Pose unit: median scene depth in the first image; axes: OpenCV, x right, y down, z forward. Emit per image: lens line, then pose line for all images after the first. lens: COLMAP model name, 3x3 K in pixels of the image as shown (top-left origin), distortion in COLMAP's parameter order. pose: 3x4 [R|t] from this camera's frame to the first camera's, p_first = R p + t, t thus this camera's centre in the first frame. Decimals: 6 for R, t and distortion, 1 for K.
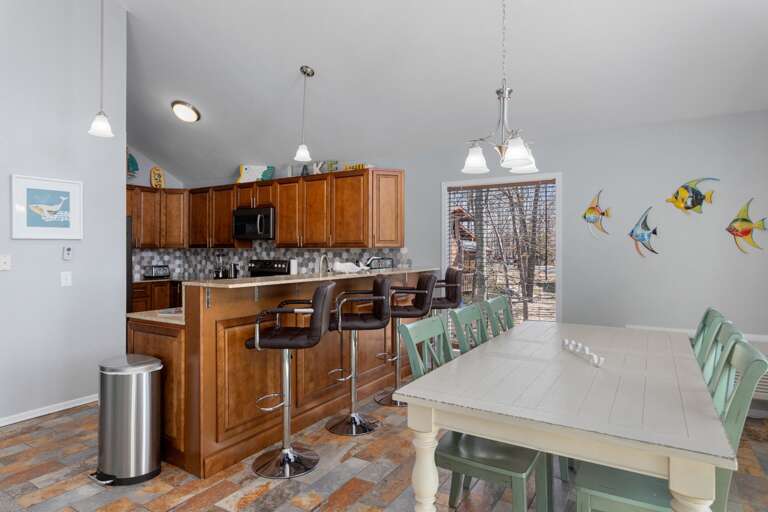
lens RADIAL K [[441.9, 0, 384.7], [0, 441.9, 245.3], [0, 0, 1]] dist [-0.004623, -0.000985]
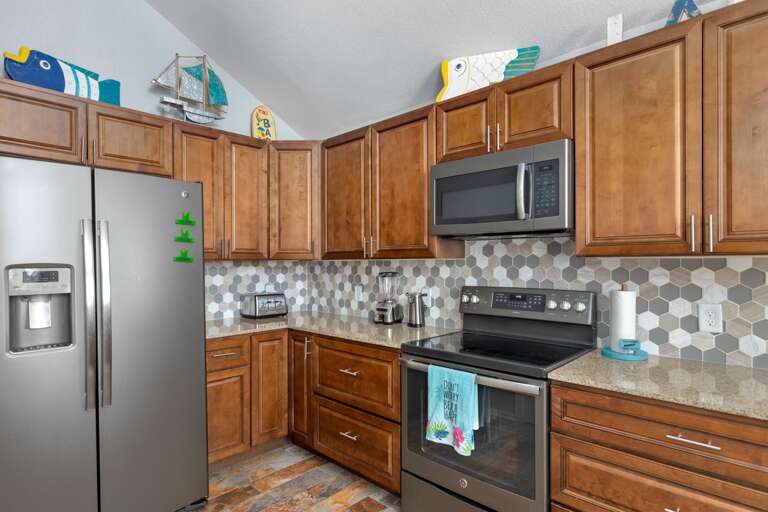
lens RADIAL K [[414.5, 0, 384.0], [0, 414.5, 256.0], [0, 0, 1]] dist [-0.000073, -0.000022]
pose [[0.977553, -0.008843, -0.210503, -0.283399], [0.008714, 0.999961, -0.001537, 0.003689], [0.210508, -0.000331, 0.977592, 0.570144]]
